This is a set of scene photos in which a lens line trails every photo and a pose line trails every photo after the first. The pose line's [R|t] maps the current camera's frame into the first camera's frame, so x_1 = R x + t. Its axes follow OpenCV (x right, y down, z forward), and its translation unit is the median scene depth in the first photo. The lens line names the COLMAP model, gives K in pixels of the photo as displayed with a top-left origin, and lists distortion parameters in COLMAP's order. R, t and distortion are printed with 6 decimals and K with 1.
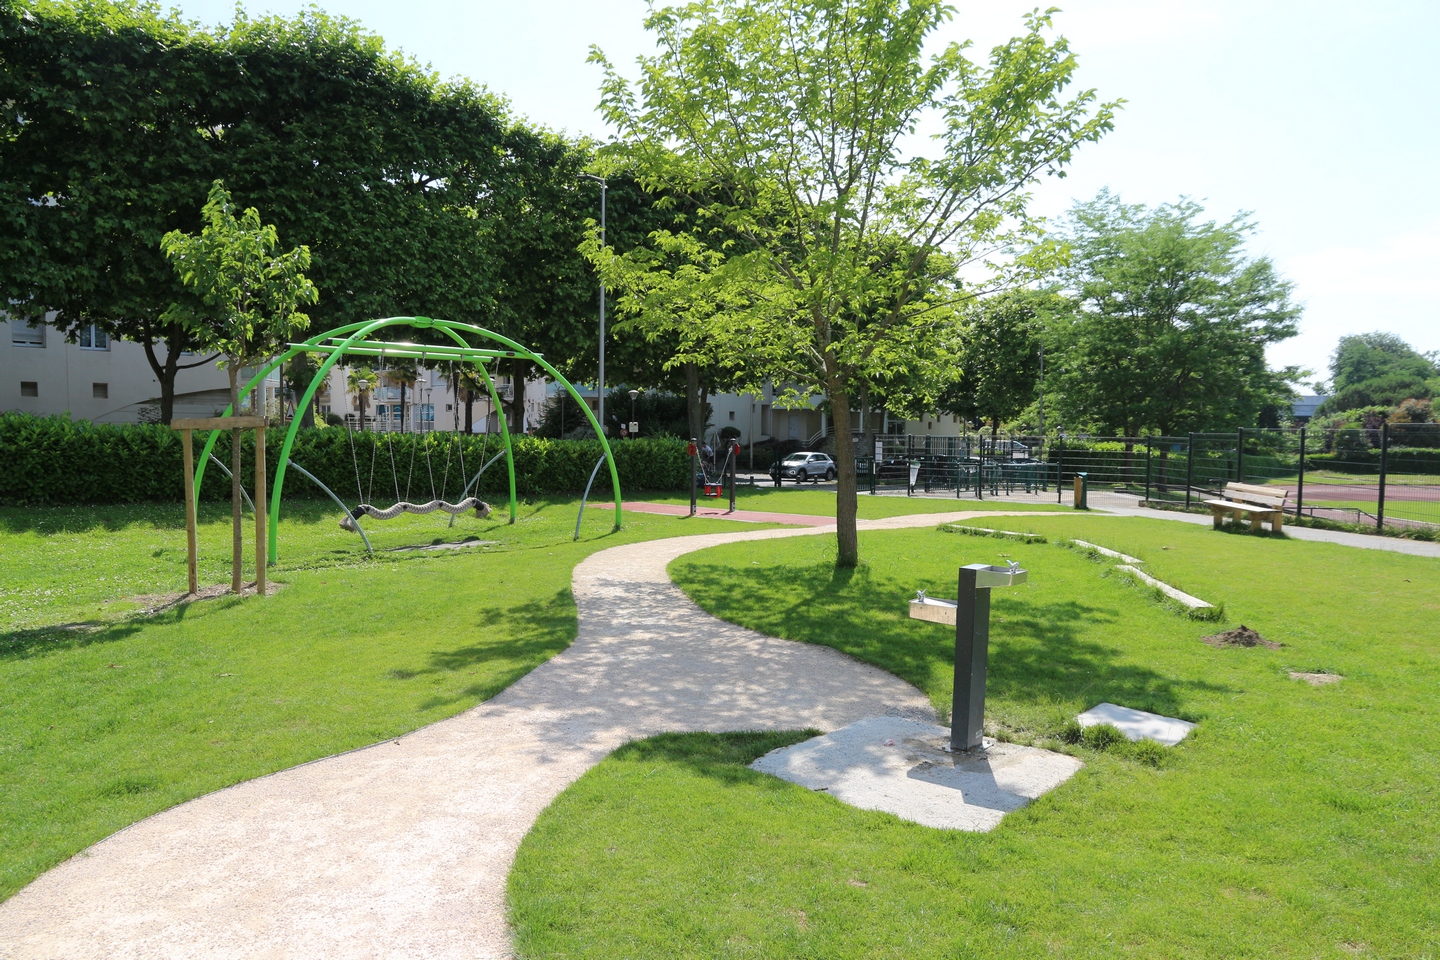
lens RADIAL K [[999.0, 0, 717.7], [0, 999.0, 488.3], [0, 0, 1]] dist [-0.120898, 0.089418]
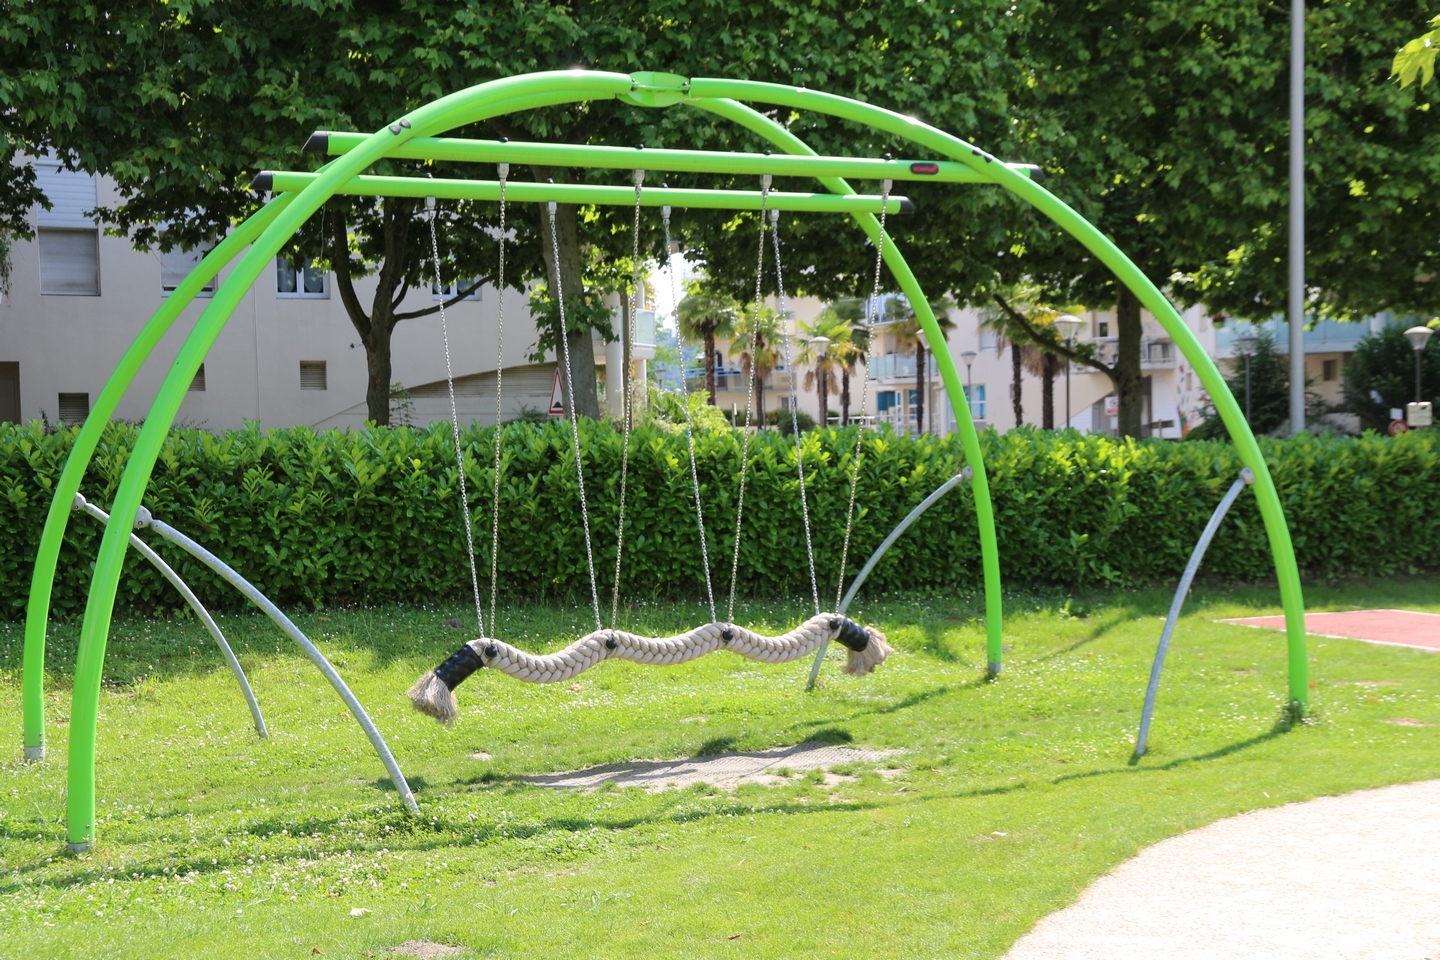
lens RADIAL K [[1889.2, 0, 720.0], [0, 1889.2, 480.0], [0, 0, 1]] dist [0.017846, 0.589711]
pose [[0.901887, -0.020865, -0.431467, -0.004145], [0.004901, 0.999263, -0.038079, -0.007205], [0.431944, 0.032229, 0.901324, 0.262112]]
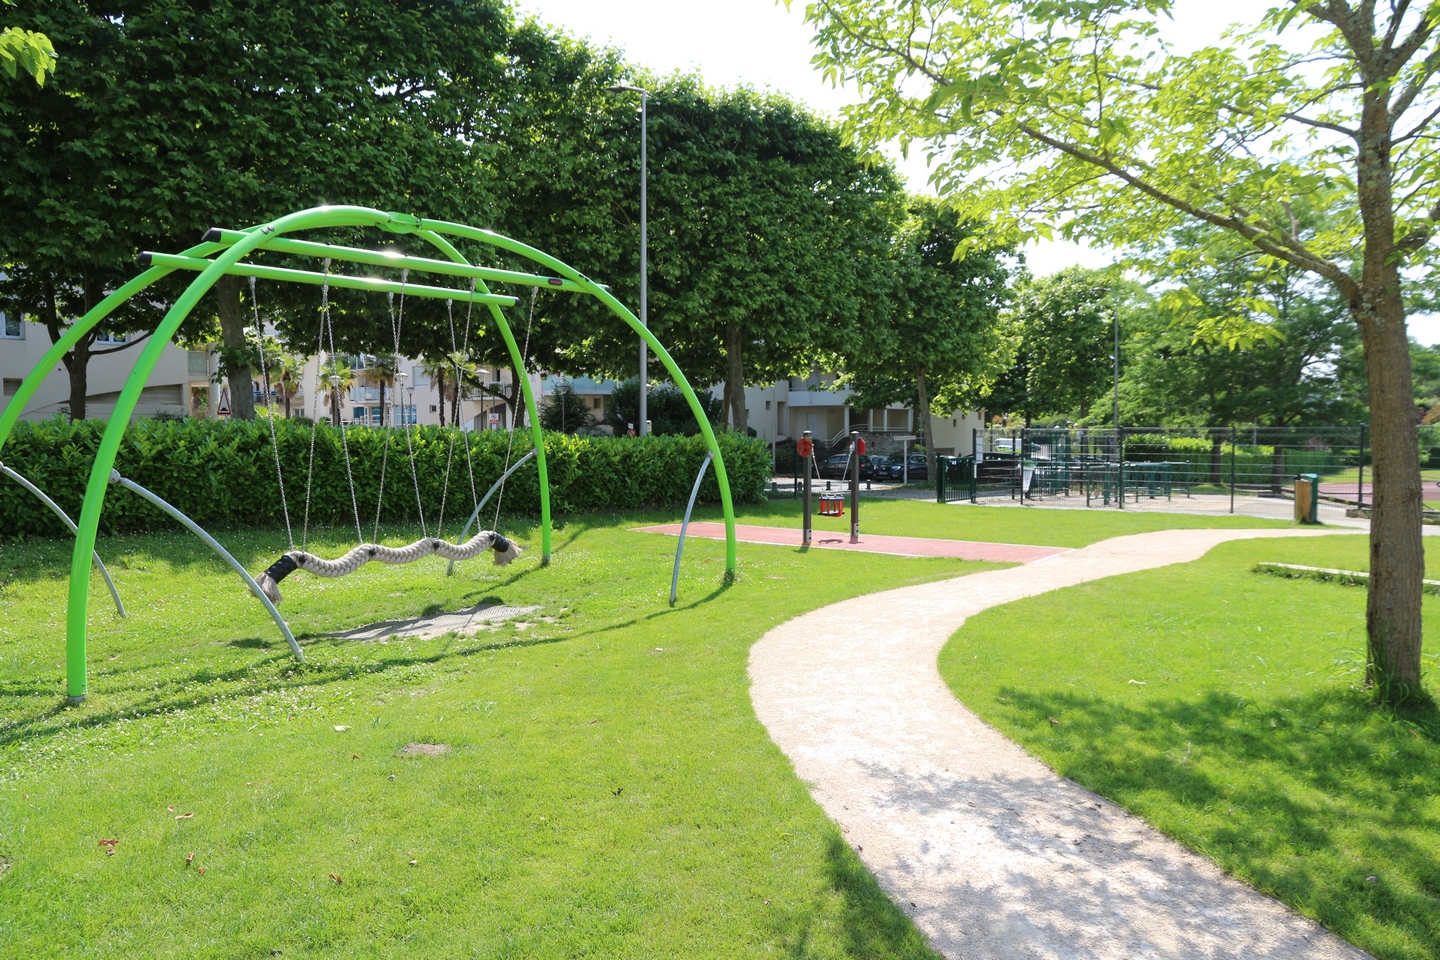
lens RADIAL K [[980.0, 0, 721.8], [0, 980.0, 485.9], [0, 0, 1]] dist [-0.131266, 0.091228]
pose [[0.999576, -0.012092, 0.026471, -0.079683], [0.012219, 0.999915, -0.004632, -0.008223], [-0.026413, 0.004953, 0.999639, 0.269304]]
